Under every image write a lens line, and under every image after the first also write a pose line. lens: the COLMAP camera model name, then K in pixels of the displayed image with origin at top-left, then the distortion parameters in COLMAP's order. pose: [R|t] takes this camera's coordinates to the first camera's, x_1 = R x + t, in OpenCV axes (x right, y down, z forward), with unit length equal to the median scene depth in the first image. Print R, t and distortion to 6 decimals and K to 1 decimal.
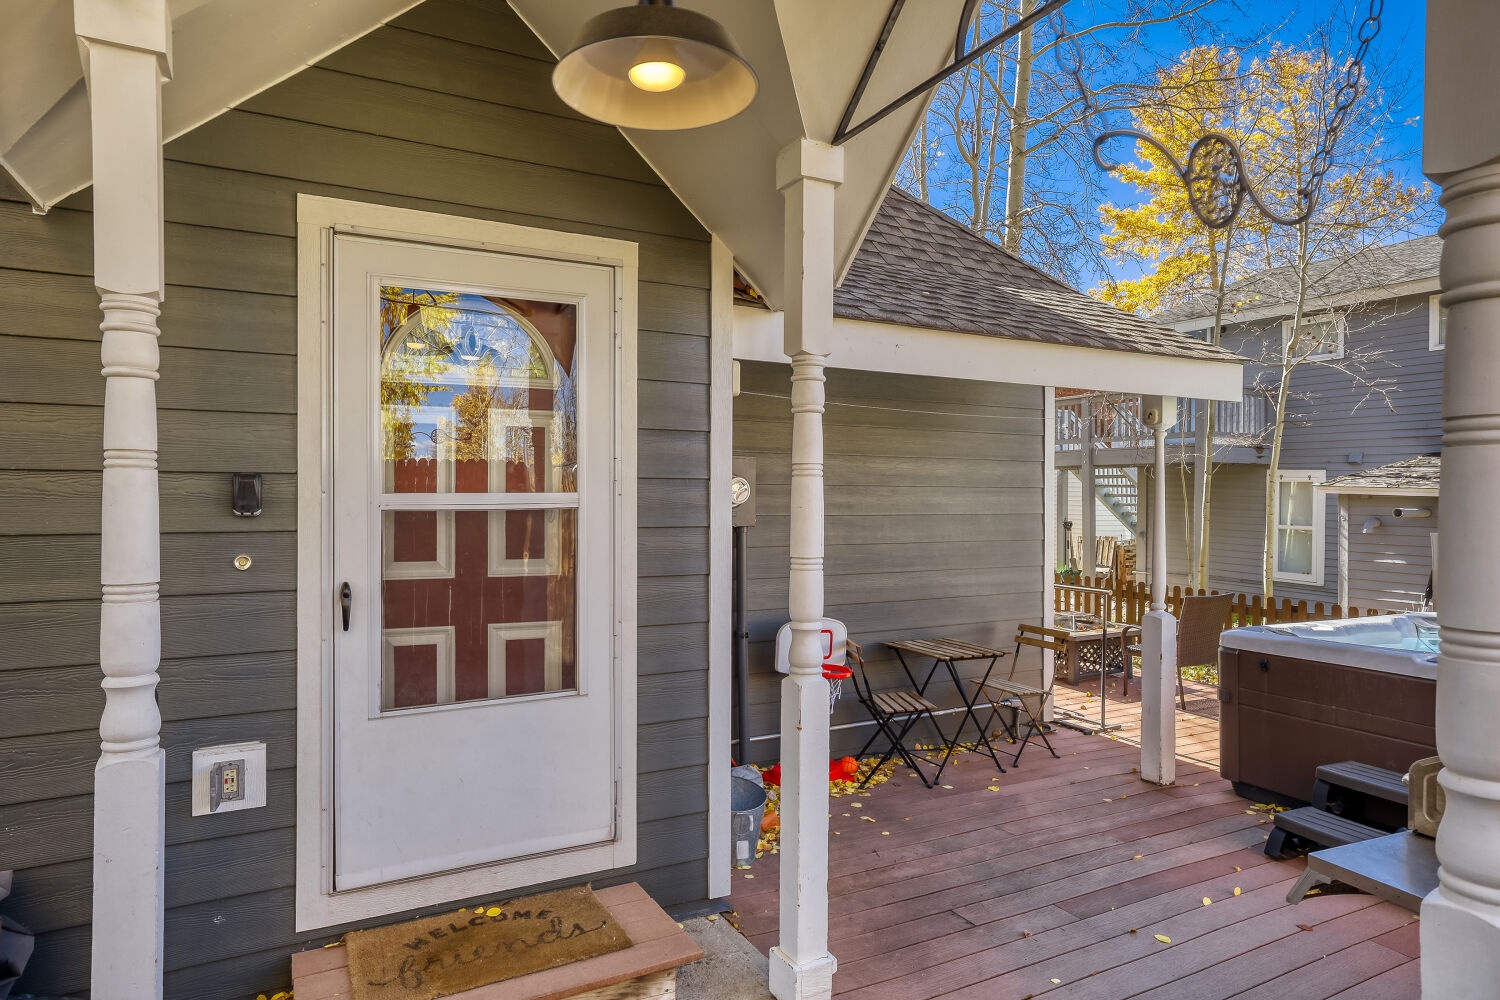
lens RADIAL K [[897.1, 0, 748.6], [0, 897.1, 495.8], [0, 0, 1]] dist [0.032693, 0.002069]
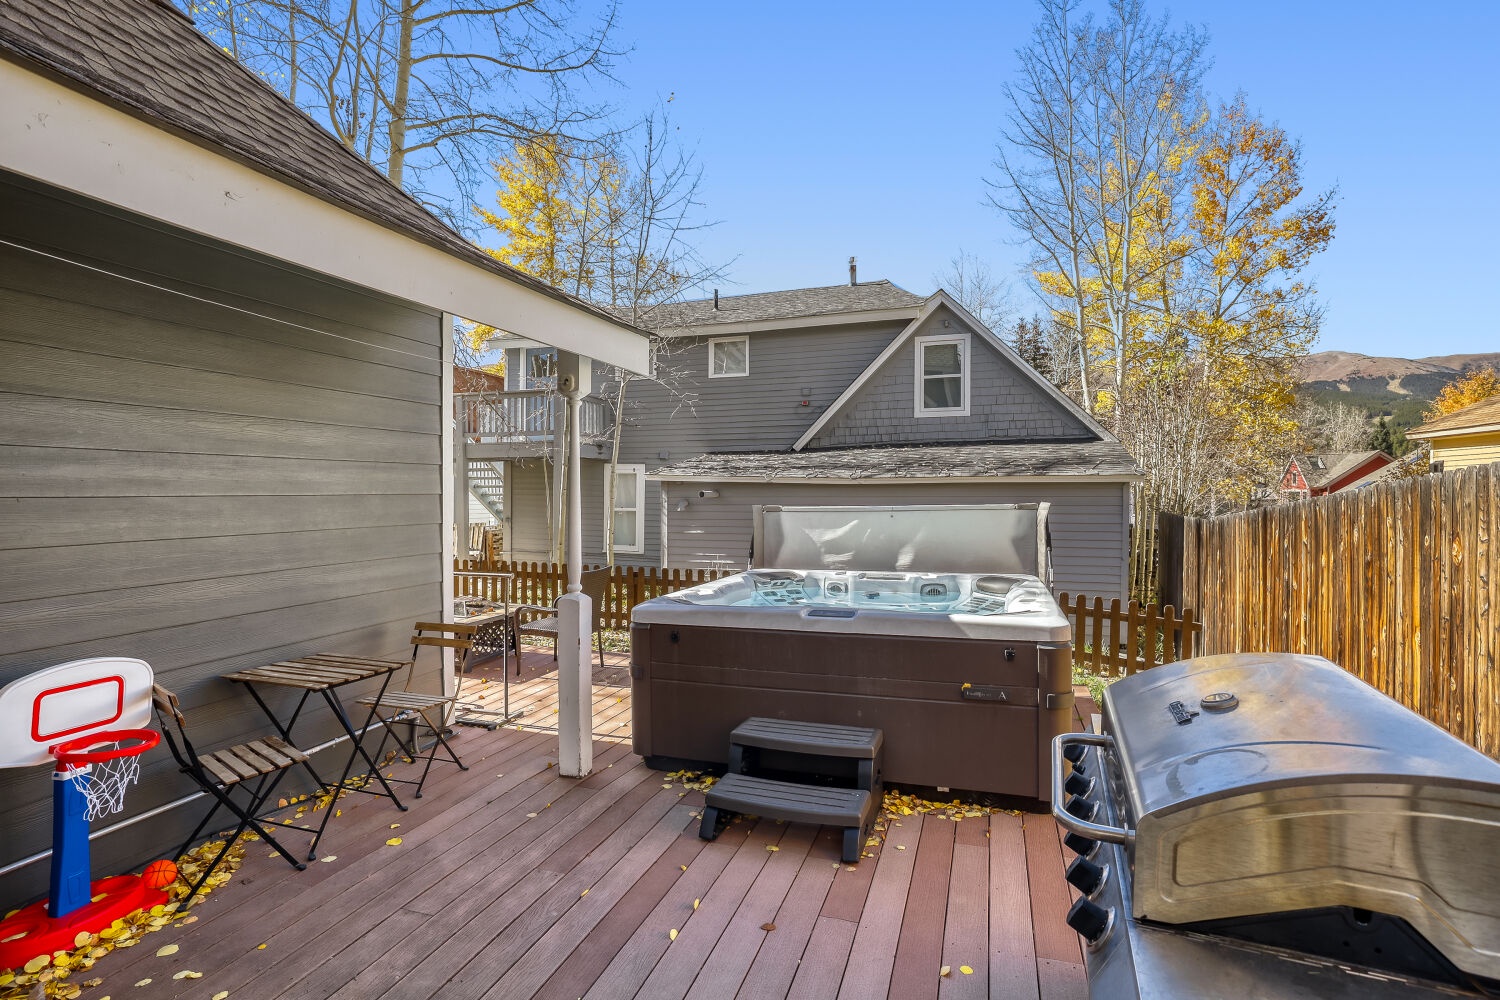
lens RADIAL K [[742.0, 0, 753.3], [0, 742.0, 494.5], [0, 0, 1]] dist [-0.021091, 0.007468]
pose [[0.729980, -0.011881, 0.683365, 0.060620], [0.009848, 0.999928, 0.006866, 0.020823], [-0.683397, 0.001718, 0.730045, 0.291086]]
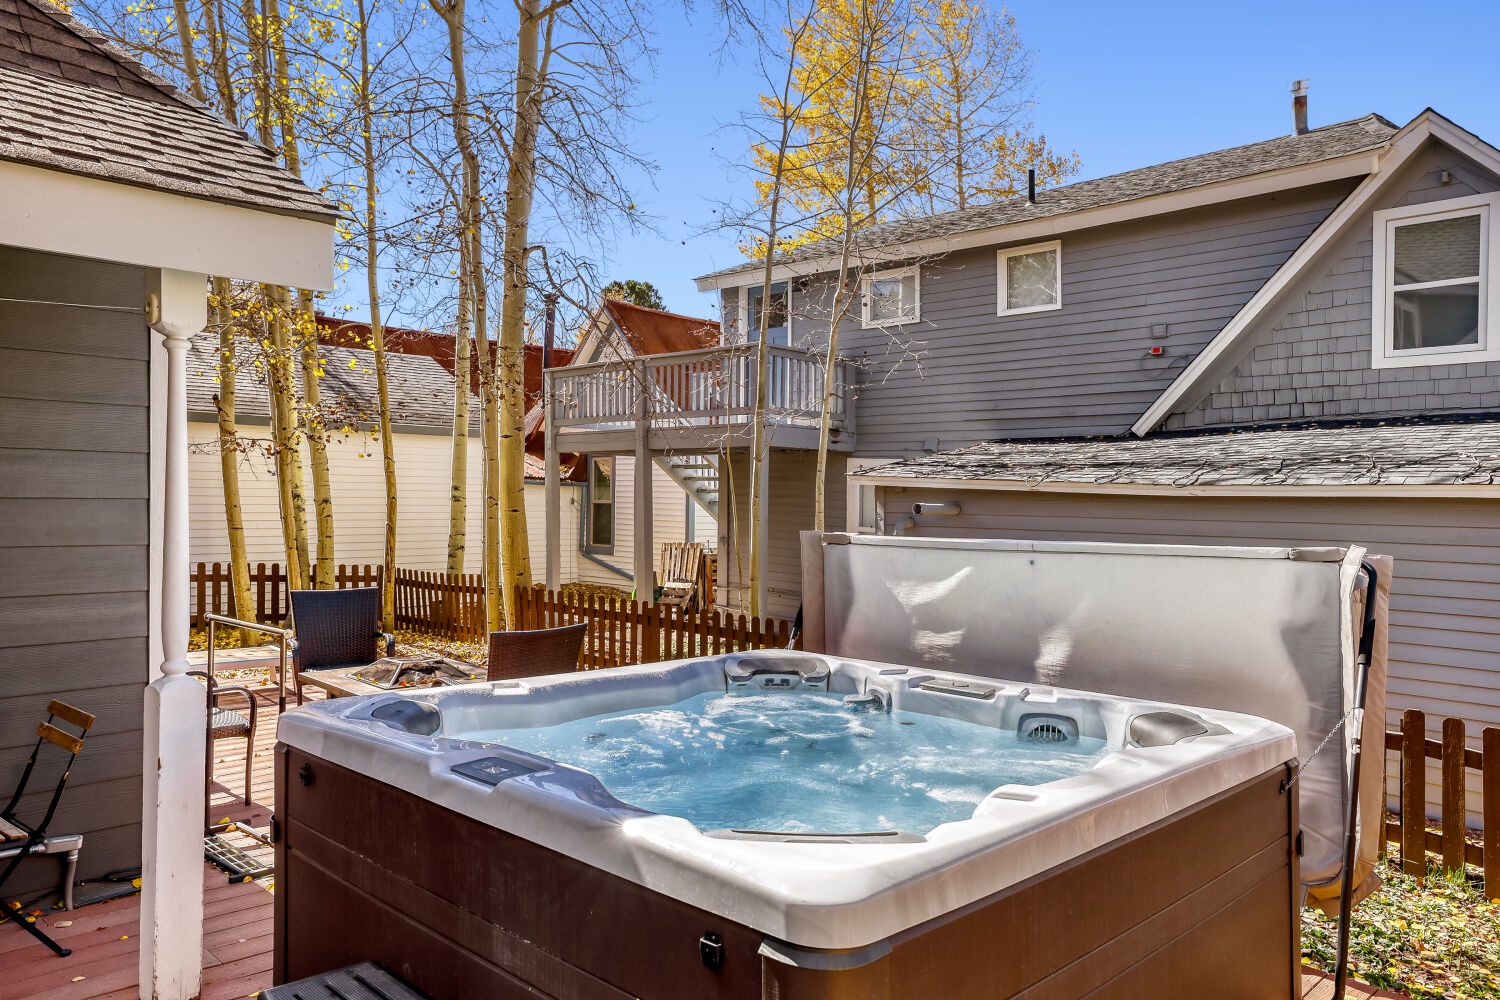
lens RADIAL K [[1082.5, 0, 751.3], [0, 1082.5, 490.4], [0, 0, 1]] dist [0.010406, 0.019327]
pose [[0.955434, 0.011470, 0.294981, 0.517361], [-0.009904, 0.999928, -0.006803, 0.017713], [-0.295038, 0.003578, 0.955479, 0.264932]]
